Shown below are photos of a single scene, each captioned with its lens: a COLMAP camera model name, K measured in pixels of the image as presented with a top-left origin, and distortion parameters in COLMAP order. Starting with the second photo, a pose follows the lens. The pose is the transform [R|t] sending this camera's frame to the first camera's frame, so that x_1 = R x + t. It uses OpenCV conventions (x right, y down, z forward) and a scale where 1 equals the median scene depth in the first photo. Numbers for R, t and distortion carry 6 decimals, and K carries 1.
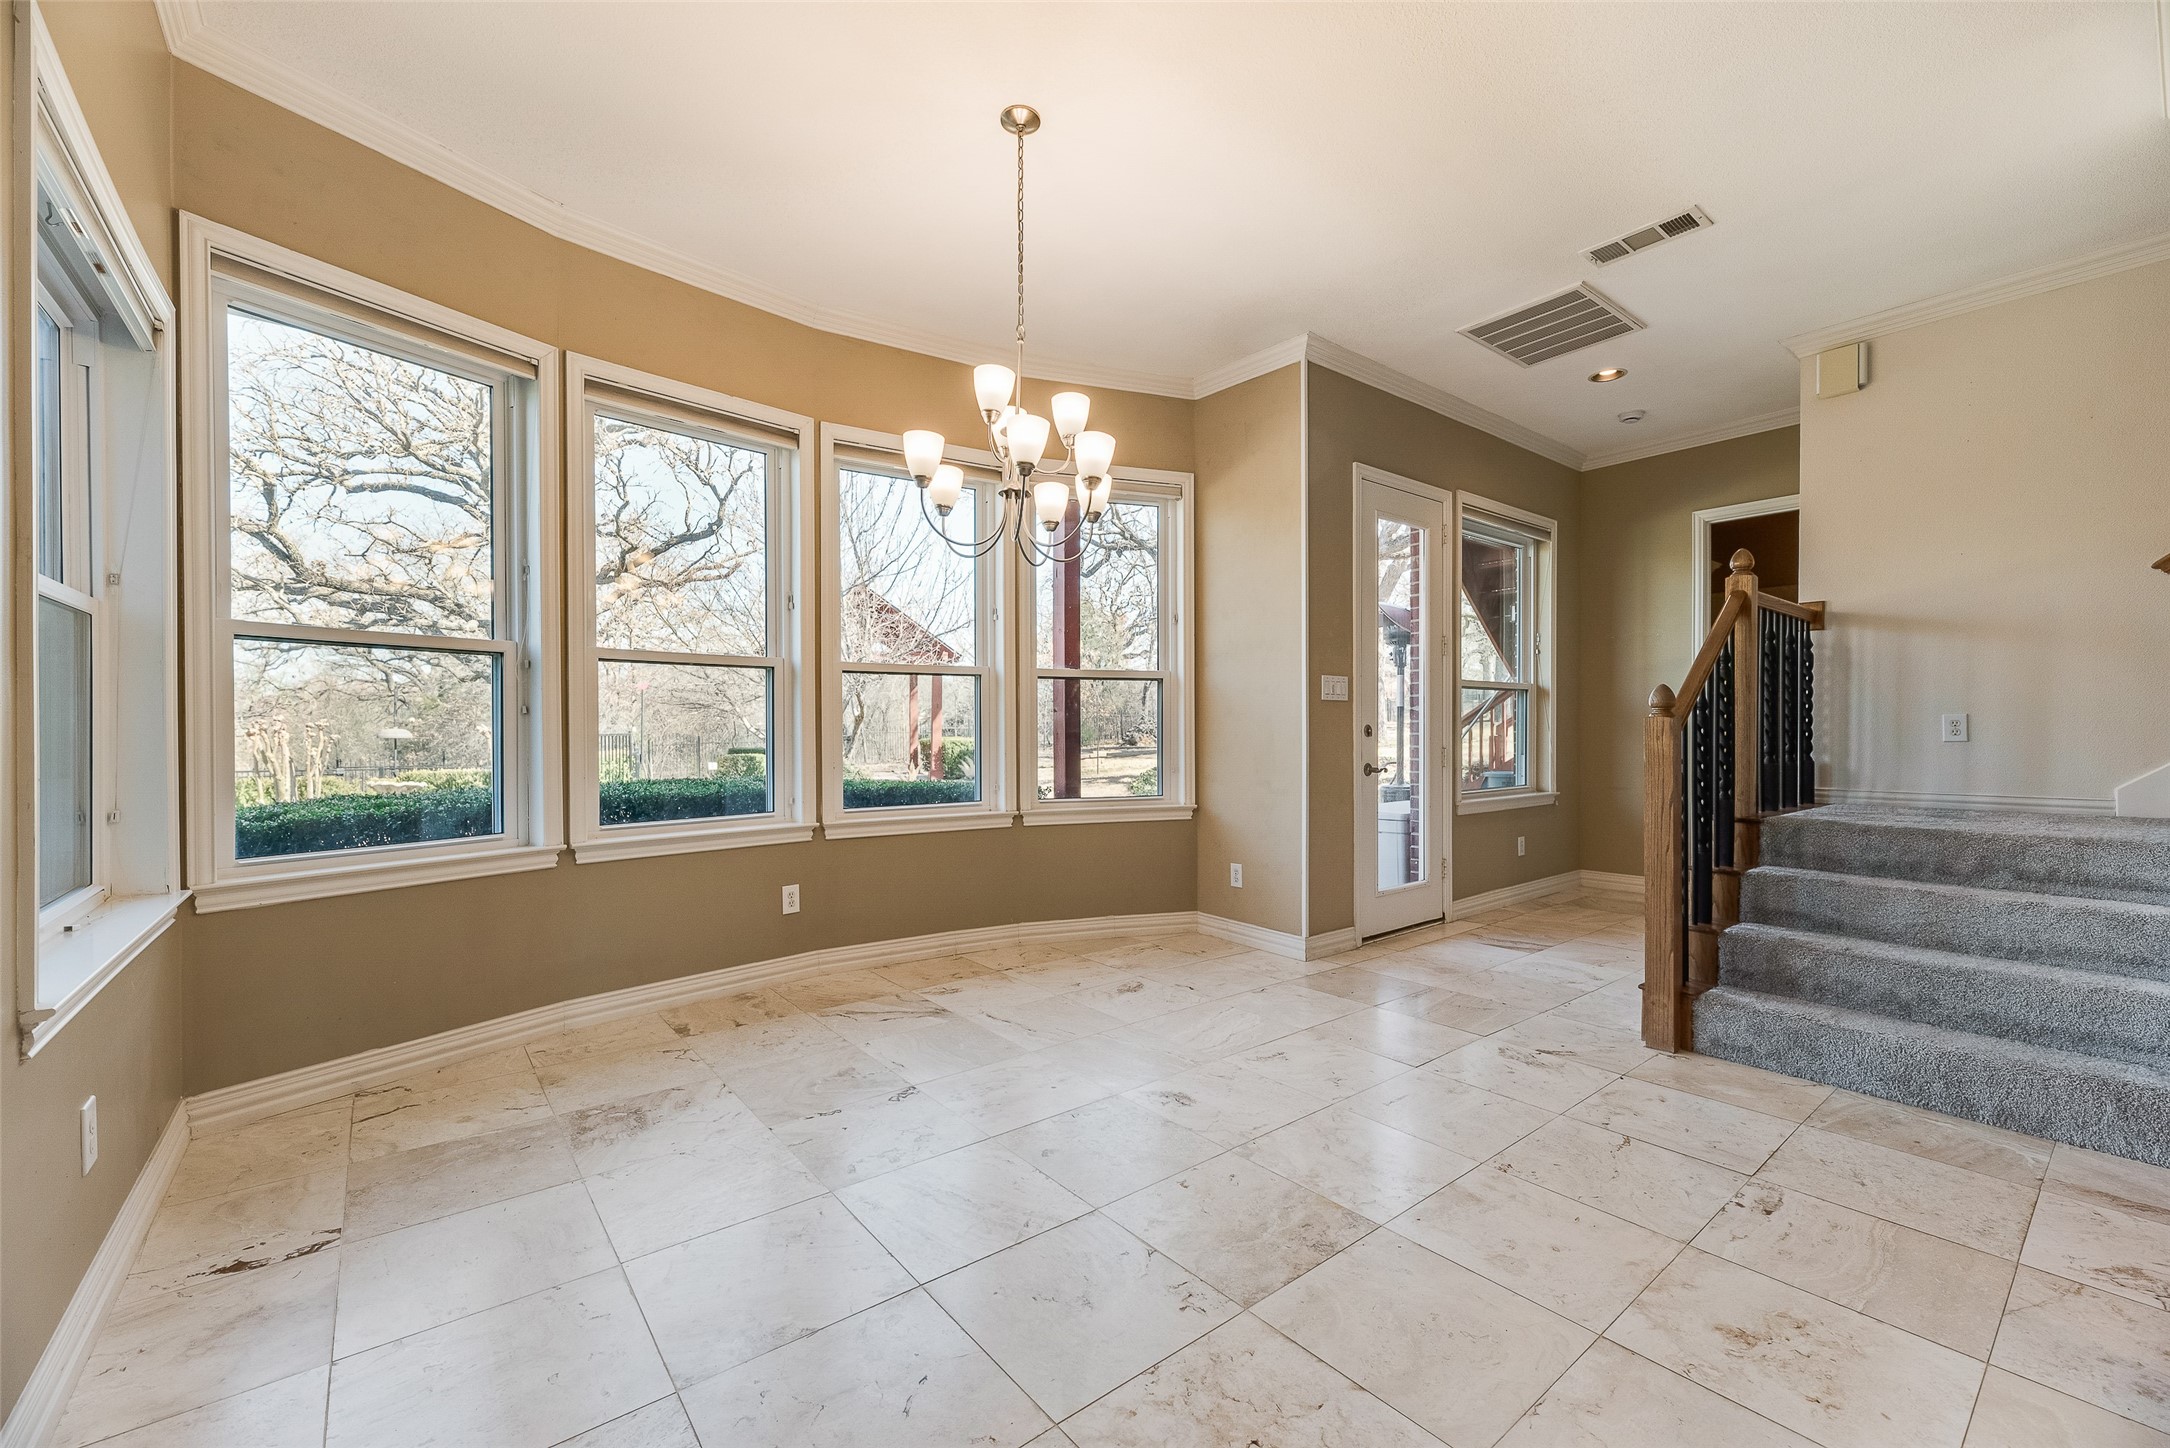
lens RADIAL K [[873.4, 0, 1098.7], [0, 873.4, 728.6], [0, 0, 1]] dist [0.000550, -0.000056]
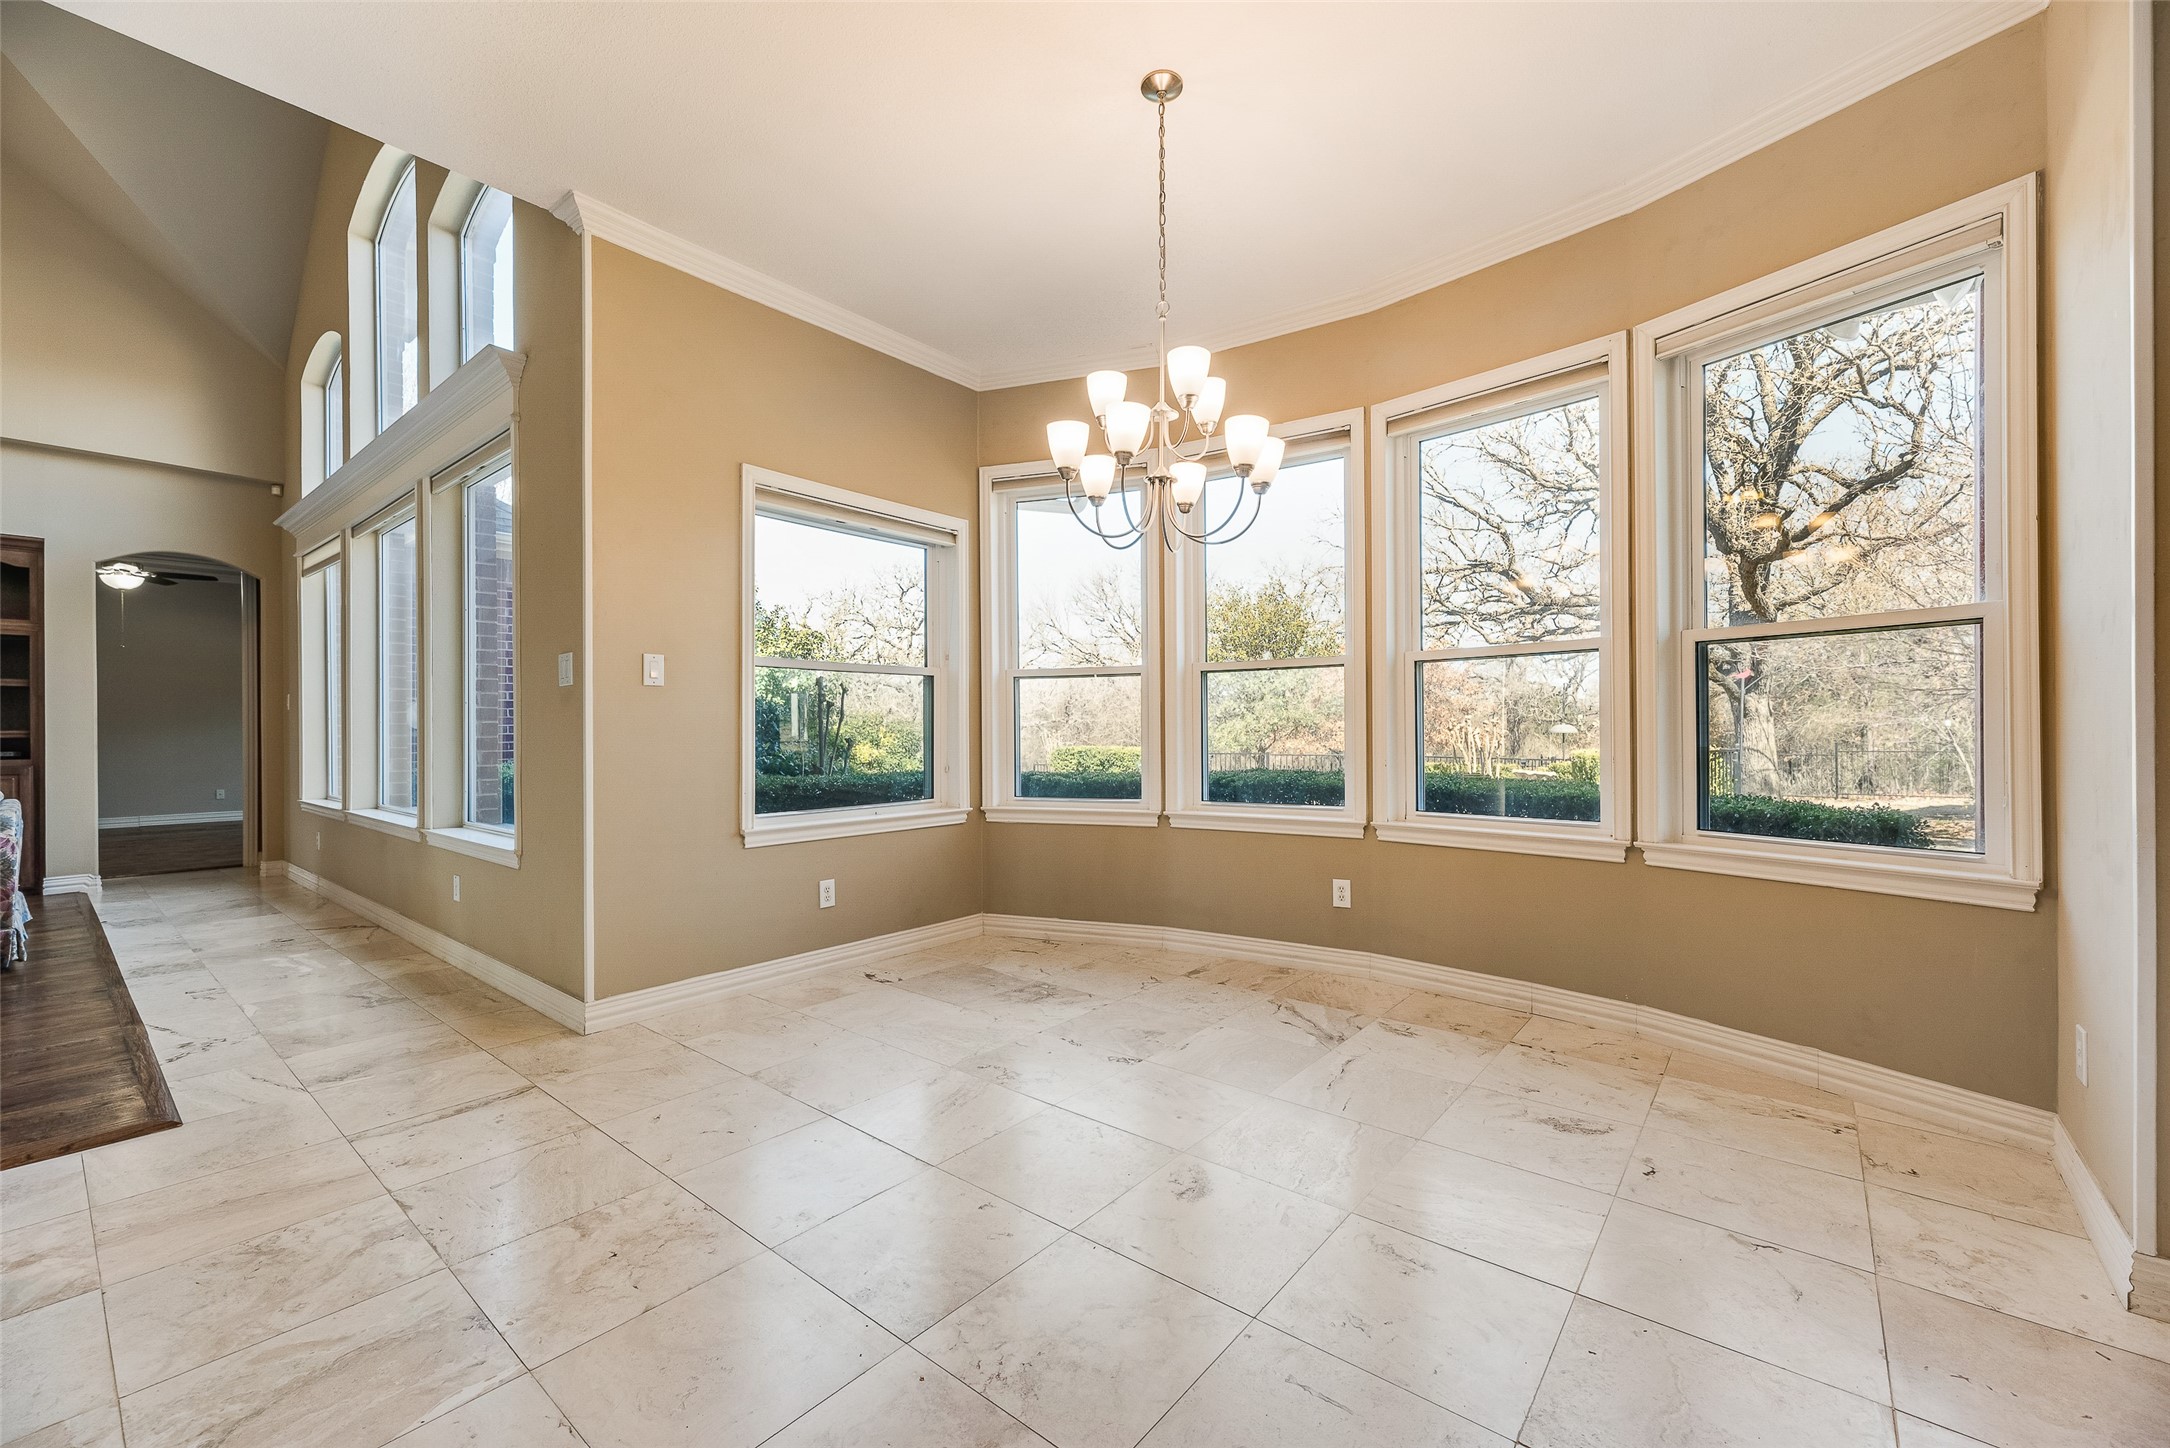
lens RADIAL K [[873.4, 0, 1083.5], [0, 873.4, 727.1], [0, 0, 1]] dist [0.000550, -0.000056]
pose [[0.201232, -0.002248, -0.979541, 0.616652], [0.005792, 0.999983, -0.001105, 0.002594], [0.979526, -0.005451, 0.201242, 0.539699]]
